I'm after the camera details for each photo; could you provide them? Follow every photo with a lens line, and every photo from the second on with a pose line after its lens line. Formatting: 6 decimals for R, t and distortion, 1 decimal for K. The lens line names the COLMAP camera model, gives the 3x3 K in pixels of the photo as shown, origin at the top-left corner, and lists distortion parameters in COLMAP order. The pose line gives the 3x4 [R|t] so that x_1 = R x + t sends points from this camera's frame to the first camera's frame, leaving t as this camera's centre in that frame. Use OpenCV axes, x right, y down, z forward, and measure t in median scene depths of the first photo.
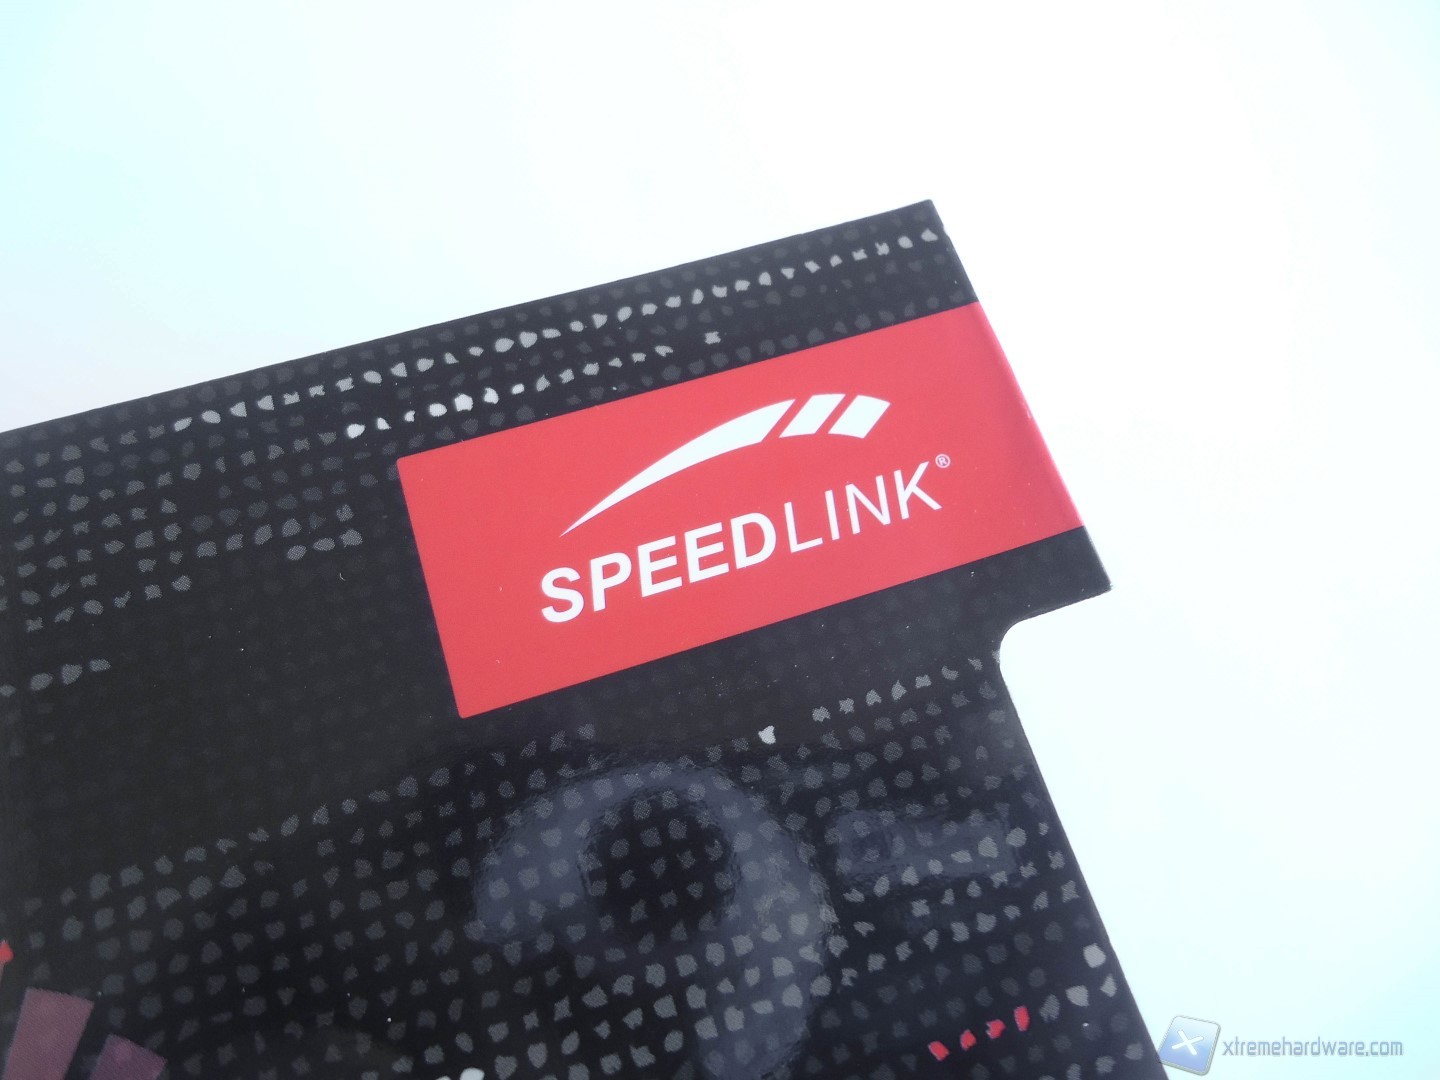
lens RADIAL K [[997.7, 0, 720.0], [0, 997.7, 540.0], [0, 0, 1]] dist [0.005656, 0.000422]
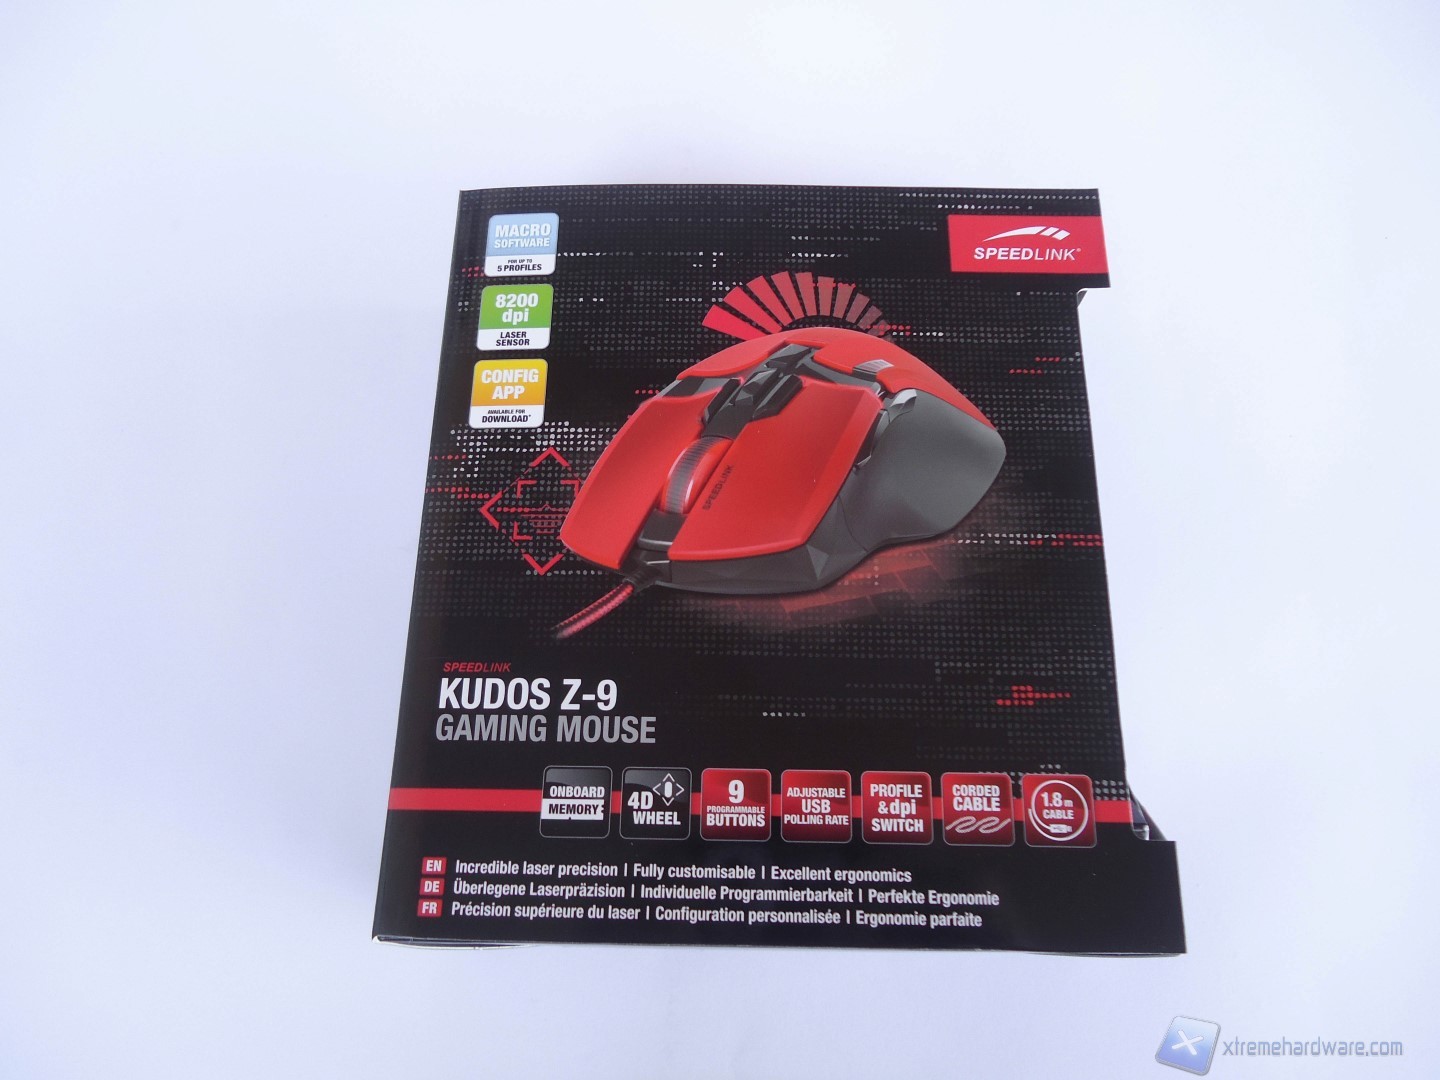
lens RADIAL K [[997.7, 0, 720.0], [0, 997.7, 540.0], [0, 0, 1]] dist [0.005656, 0.000422]
pose [[0.943983, 0.292627, -0.152528, -0.192393], [-0.292836, 0.955919, 0.021604, 1.434235], [0.152126, 0.024272, 0.988063, -3.303018]]
